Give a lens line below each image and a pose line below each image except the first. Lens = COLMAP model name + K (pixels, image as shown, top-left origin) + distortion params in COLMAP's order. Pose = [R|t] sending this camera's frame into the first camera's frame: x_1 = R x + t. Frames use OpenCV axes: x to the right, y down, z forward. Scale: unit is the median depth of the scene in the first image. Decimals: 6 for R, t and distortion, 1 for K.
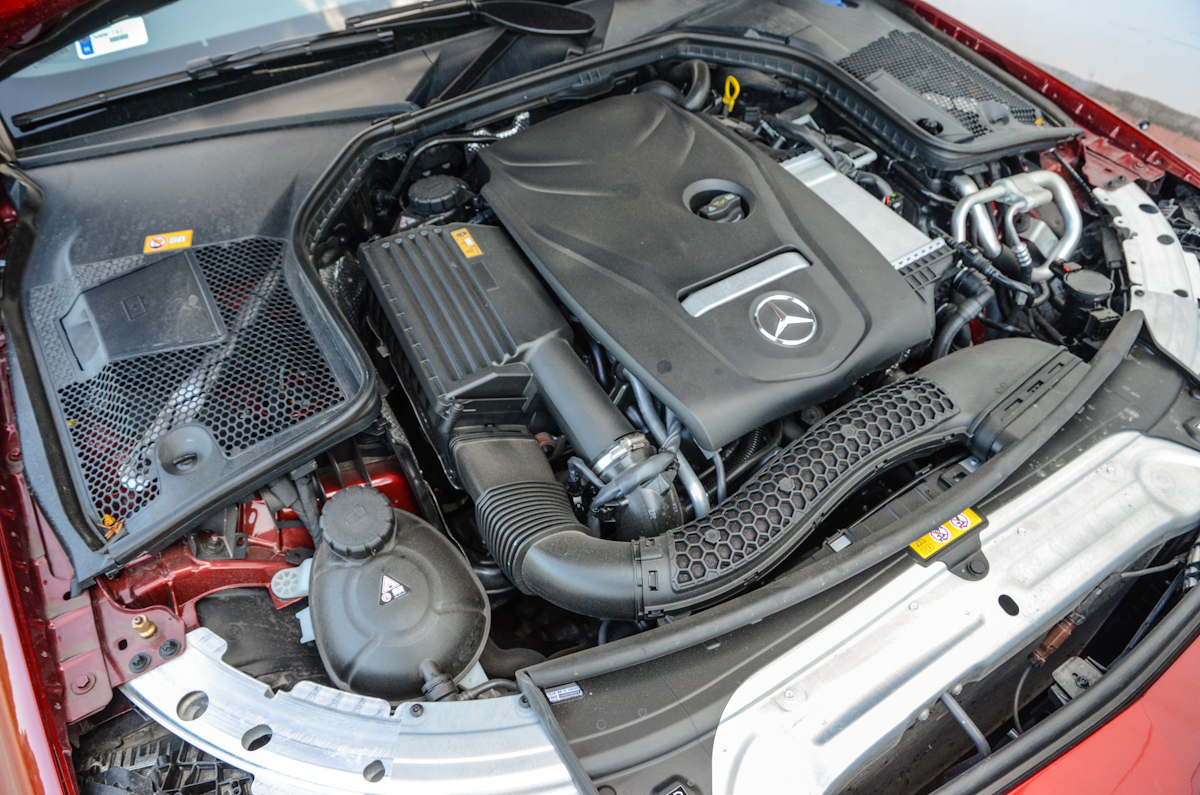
lens RADIAL K [[838.0, 0, 600.0], [0, 838.0, 397.5], [0, 0, 1]] dist [-0.109593, 0.078274]
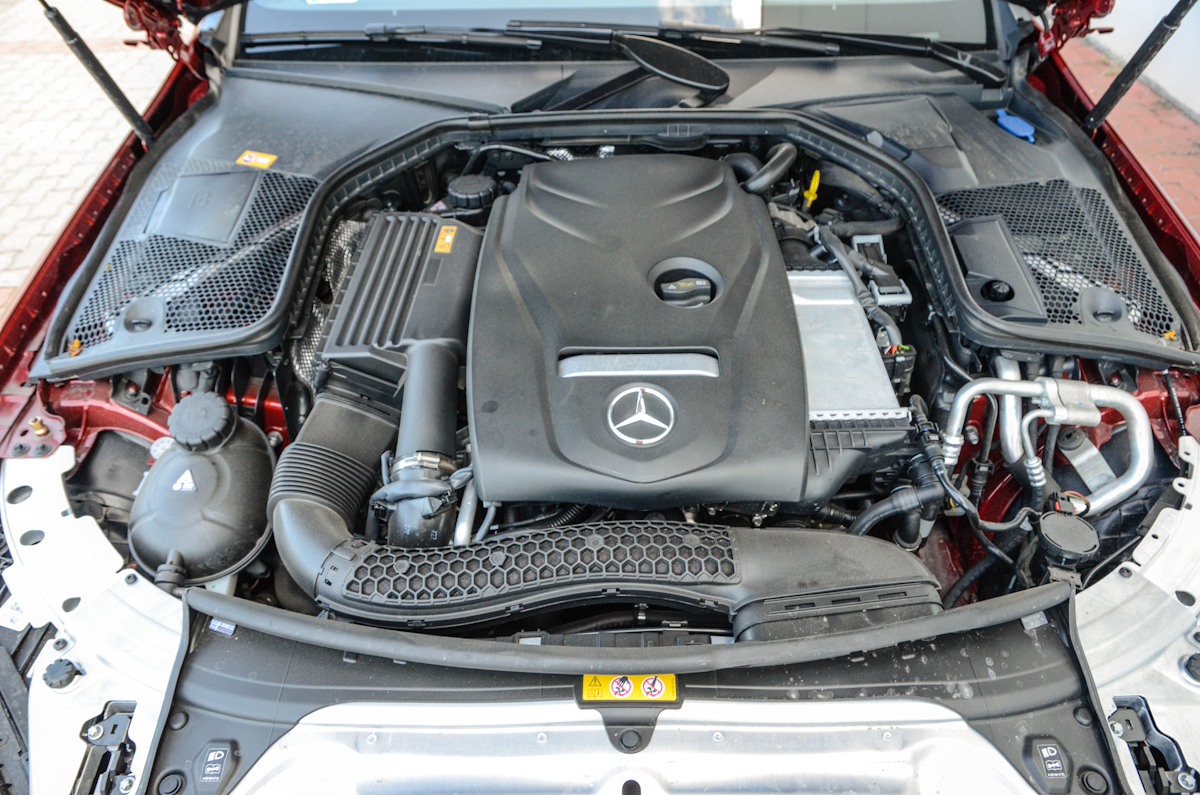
lens RADIAL K [[838.0, 0, 600.0], [0, 838.0, 397.5], [0, 0, 1]] dist [-0.109593, 0.078274]
pose [[0.849994, 0.383892, -0.360745, 0.452226], [-0.393765, 0.917904, 0.049005, -0.122228], [0.349942, 0.100395, 0.931376, 0.083615]]
